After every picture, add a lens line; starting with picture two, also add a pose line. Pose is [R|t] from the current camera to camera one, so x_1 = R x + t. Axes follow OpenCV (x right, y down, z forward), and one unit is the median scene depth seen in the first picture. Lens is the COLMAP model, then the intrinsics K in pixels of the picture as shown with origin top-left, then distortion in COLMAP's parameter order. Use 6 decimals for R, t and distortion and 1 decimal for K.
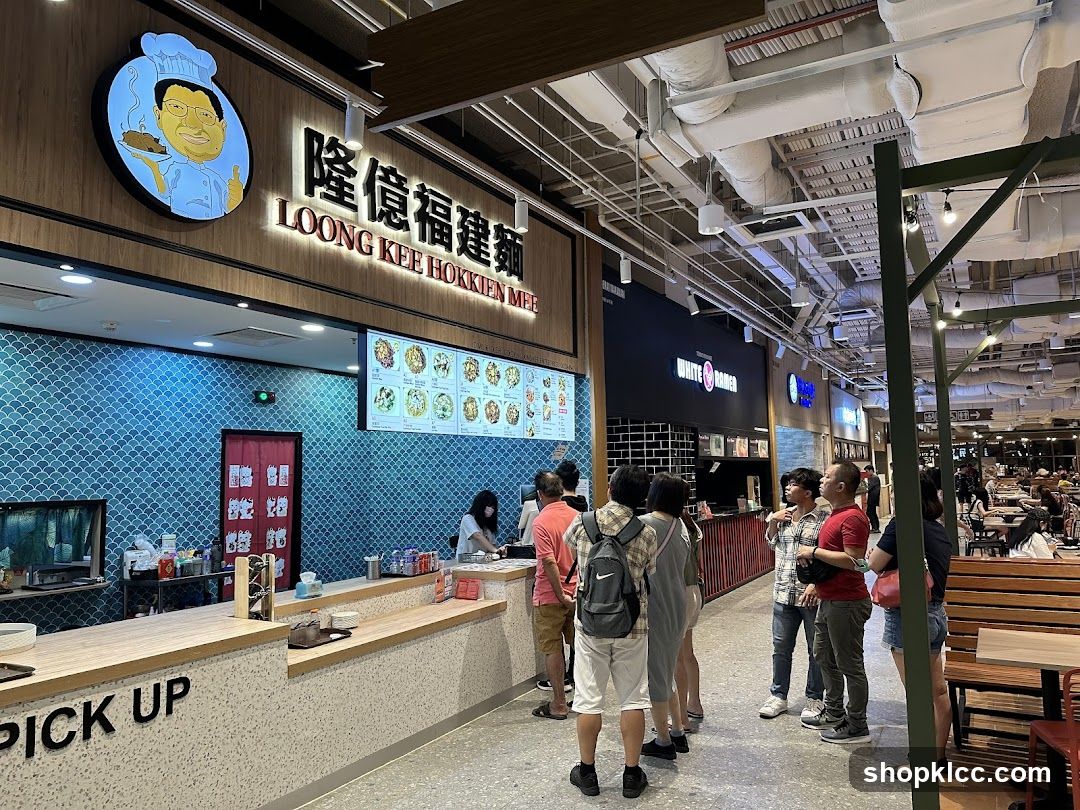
lens RADIAL K [[748.1, 0, 540.0], [0, 748.1, 405.0], [0, 0, 1]] dist [0.040325, -0.037351]
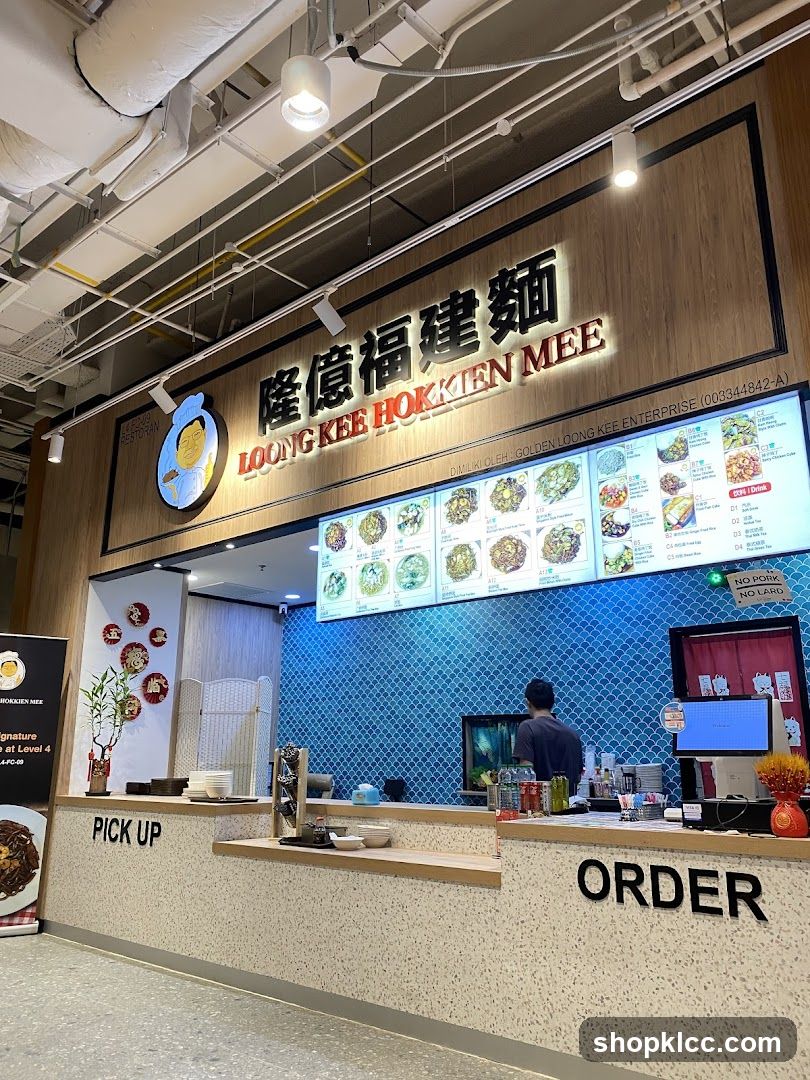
lens RADIAL K [[817.7, 0, 405.0], [0, 817.7, 540.0], [0, 0, 1]] dist [0.136065, -0.201009]
pose [[-0.188636, -0.230281, -0.954666, 0.650922], [0.091623, 0.963751, -0.250577, 0.172615], [0.977764, -0.134738, -0.160699, 1.085512]]
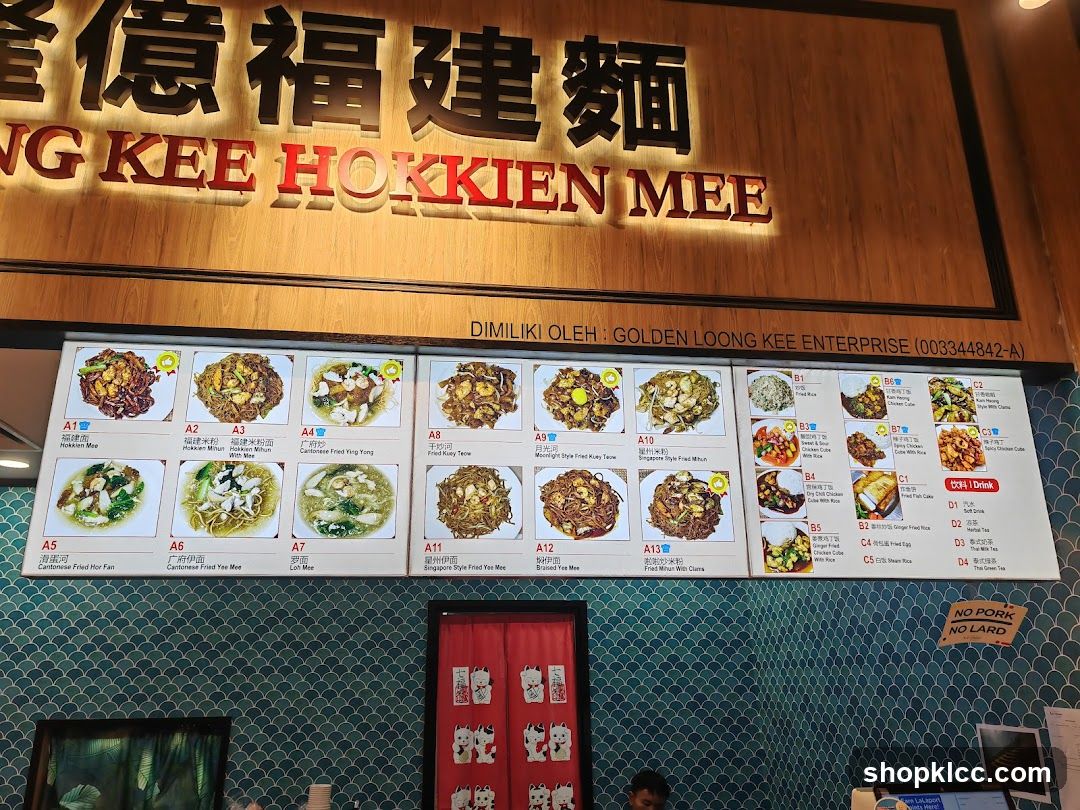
lens RADIAL K [[823.7, 0, 540.0], [0, 823.7, 405.0], [0, 0, 1]] dist [0.052039, -0.045246]
pose [[0.615297, -0.235573, -0.752273, 0.238218], [0.070731, 0.966953, -0.244947, 0.060994], [0.785116, 0.097506, 0.611625, 0.786823]]
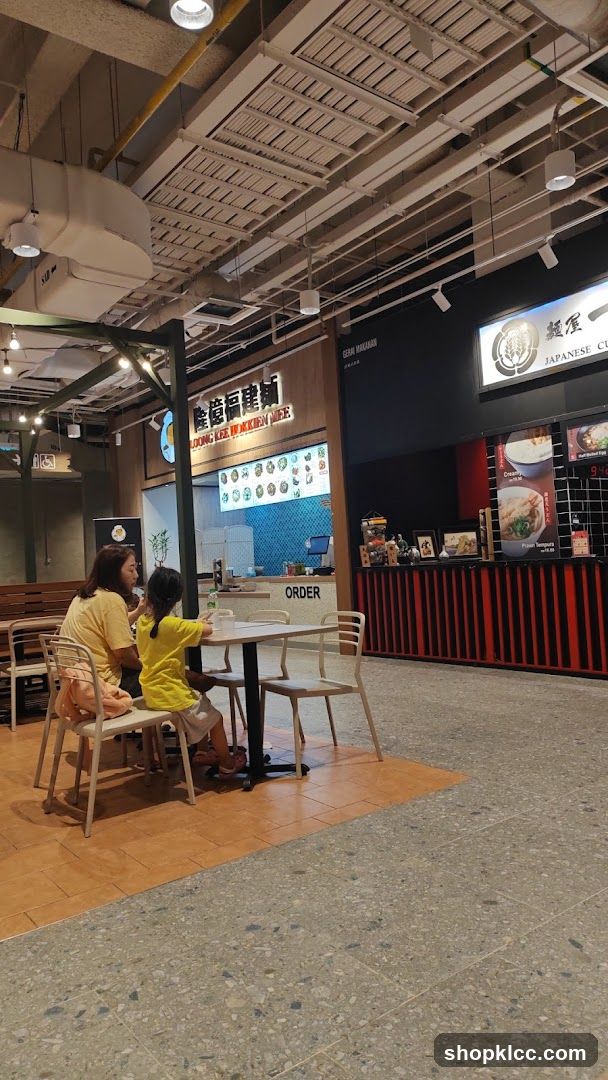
lens RADIAL K [[726.7, 0, 305.1], [0, 726.7, 552.7], [0, 0, 1]] dist [0.000080, -0.000045]
pose [[-0.374603, 0.029609, -0.926713, 1.594774], [0.147457, 0.988672, -0.028017, 0.230879], [0.915385, -0.147145, -0.374725, 1.793526]]
